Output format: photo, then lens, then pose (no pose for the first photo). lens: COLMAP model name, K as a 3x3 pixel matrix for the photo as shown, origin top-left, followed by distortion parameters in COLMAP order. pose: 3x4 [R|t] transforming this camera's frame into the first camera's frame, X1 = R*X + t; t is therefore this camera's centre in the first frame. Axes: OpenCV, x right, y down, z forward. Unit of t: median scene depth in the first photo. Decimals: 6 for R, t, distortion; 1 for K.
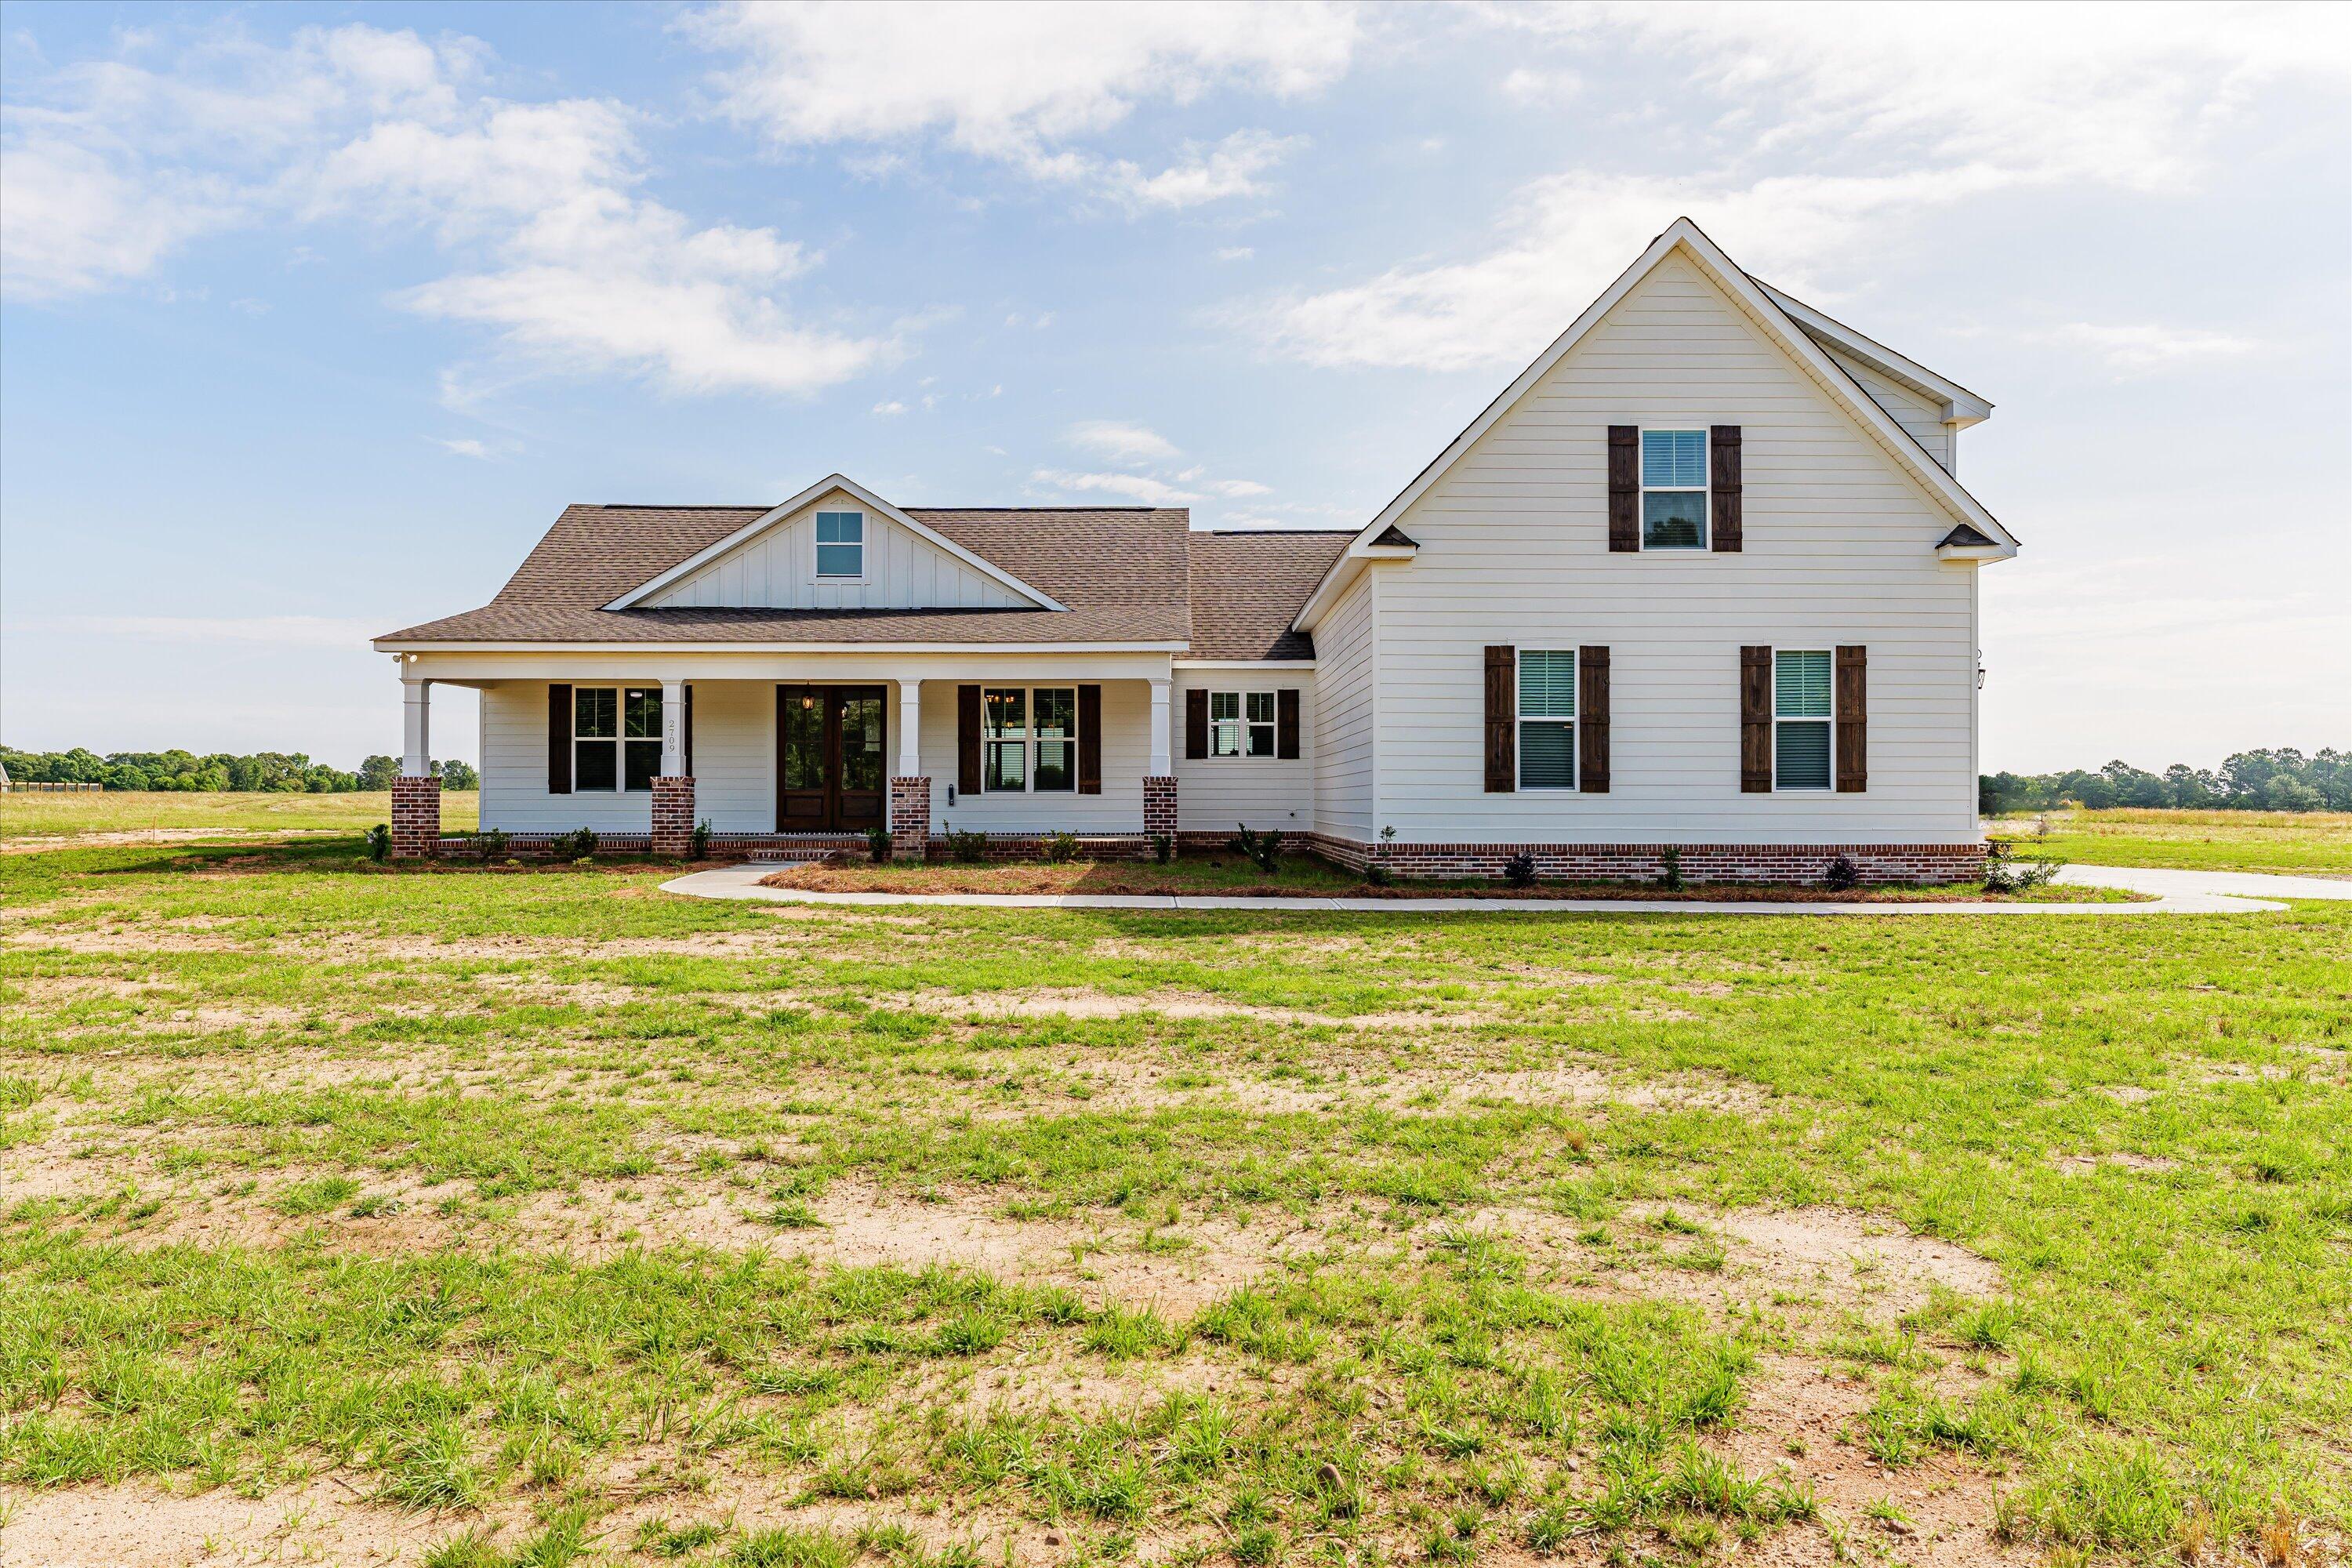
lens RADIAL K [[1565.4, 0, 1184.6], [0, 1565.4, 775.5], [0, 0, 1]] dist [-0.001457, -0.003916]
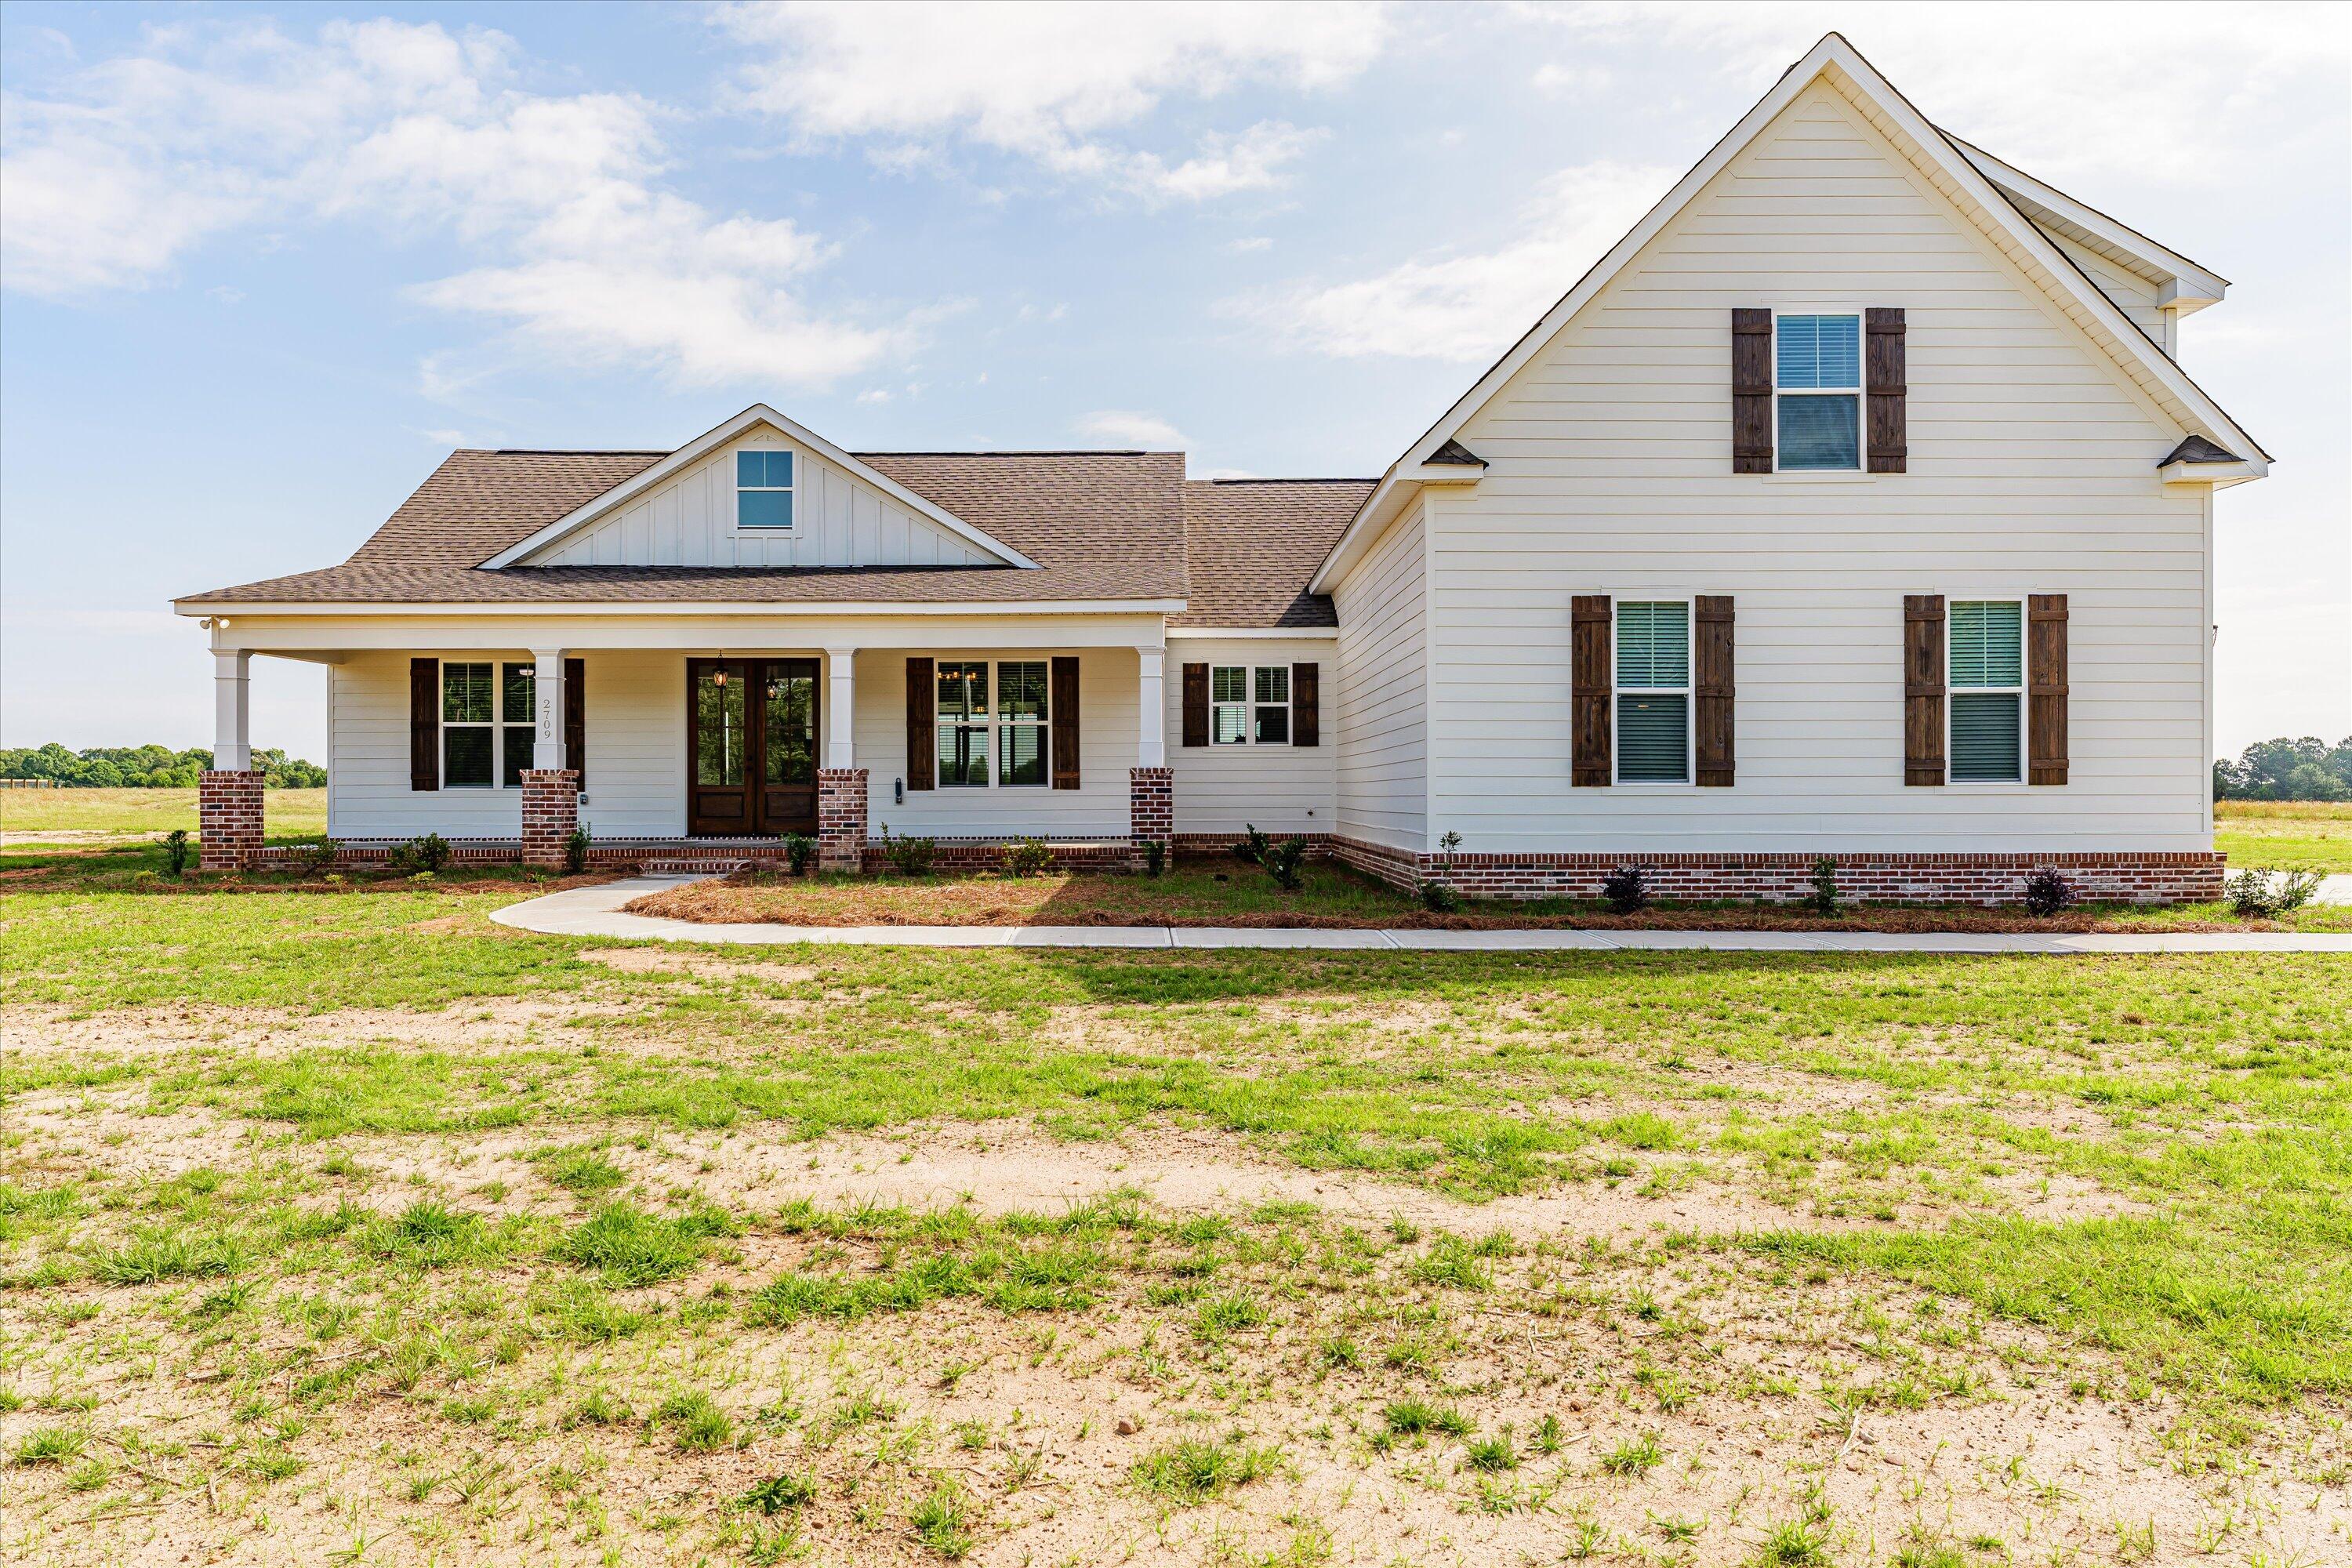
lens RADIAL K [[1587.7, 0, 1176.0], [0, 1587.7, 784.0], [0, 0, 1]] dist [-0.000664, -0.002034]
pose [[0.999994, -0.002817, -0.001861, -0.001354], [0.002836, 0.999947, 0.009862, 0.001031], [0.001833, -0.009868, 0.999950, 0.181027]]
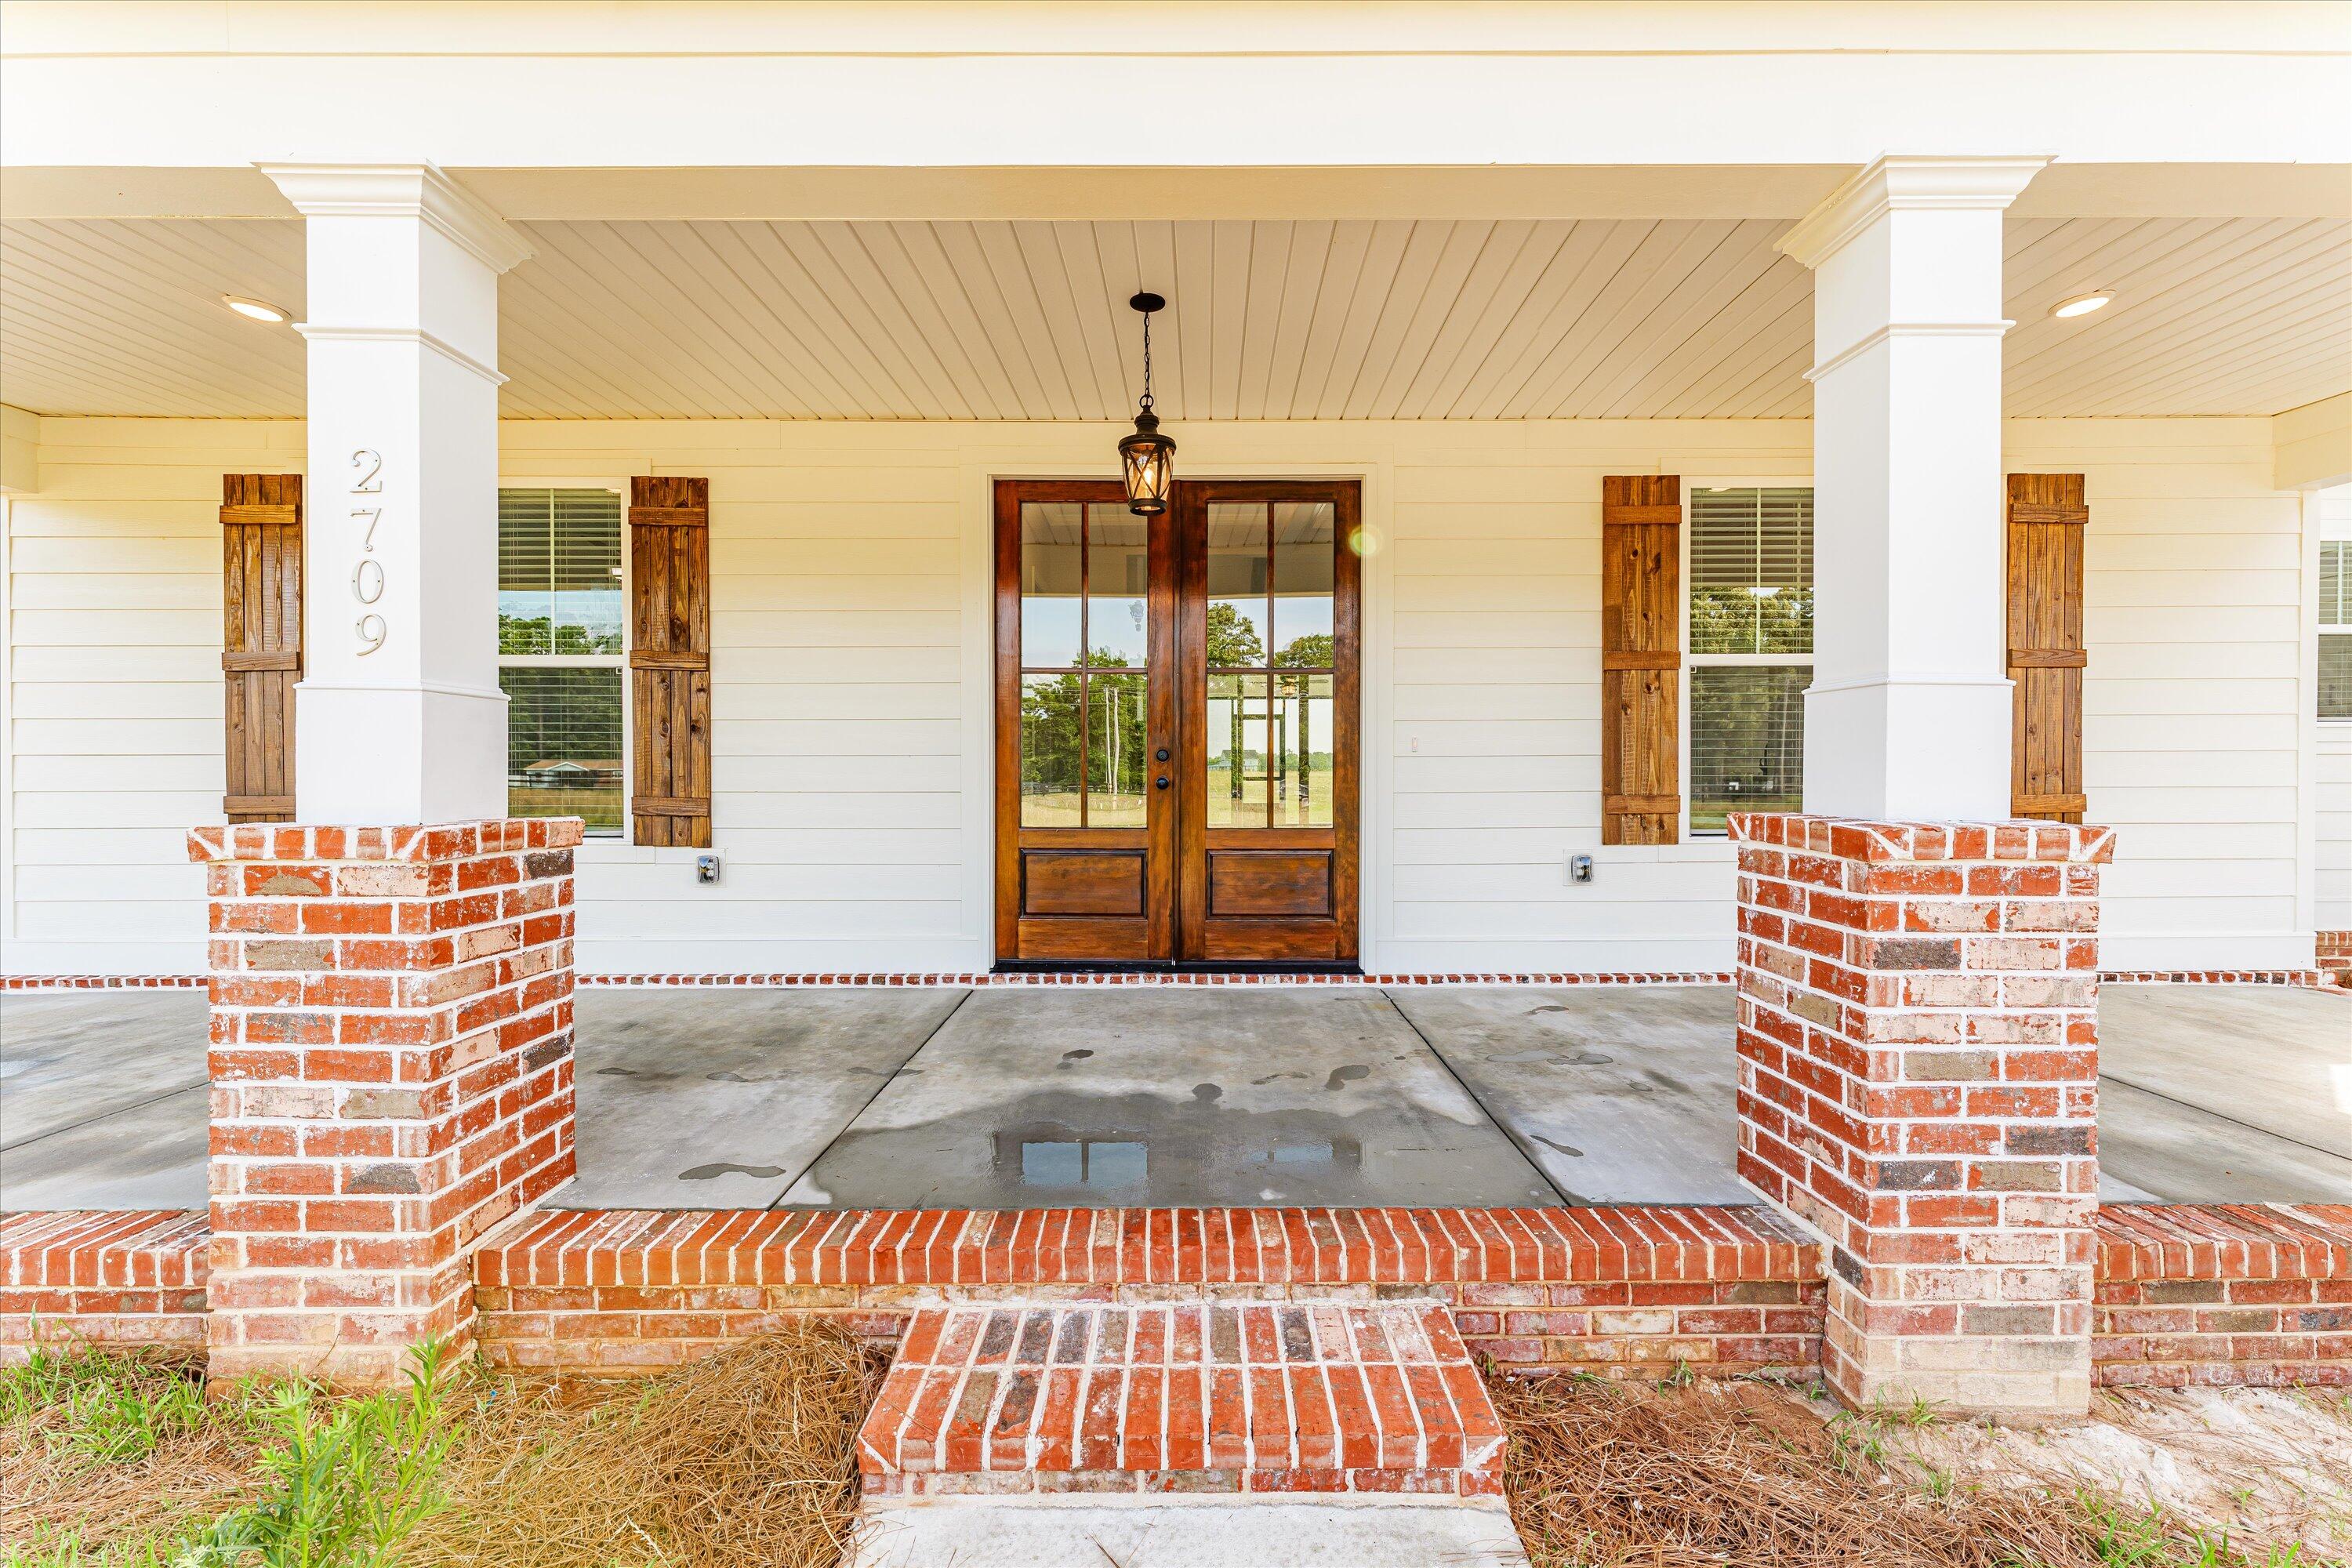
lens RADIAL K [[965.3, 0, 1167.1], [0, 965.3, 761.3], [0, 0, 1]] dist [0.000363, -0.000035]
pose [[0.999936, -0.004056, 0.010594, -0.253405], [0.003953, 0.999945, 0.009745, -0.005991], [-0.010633, -0.009702, 0.999896, 0.912951]]
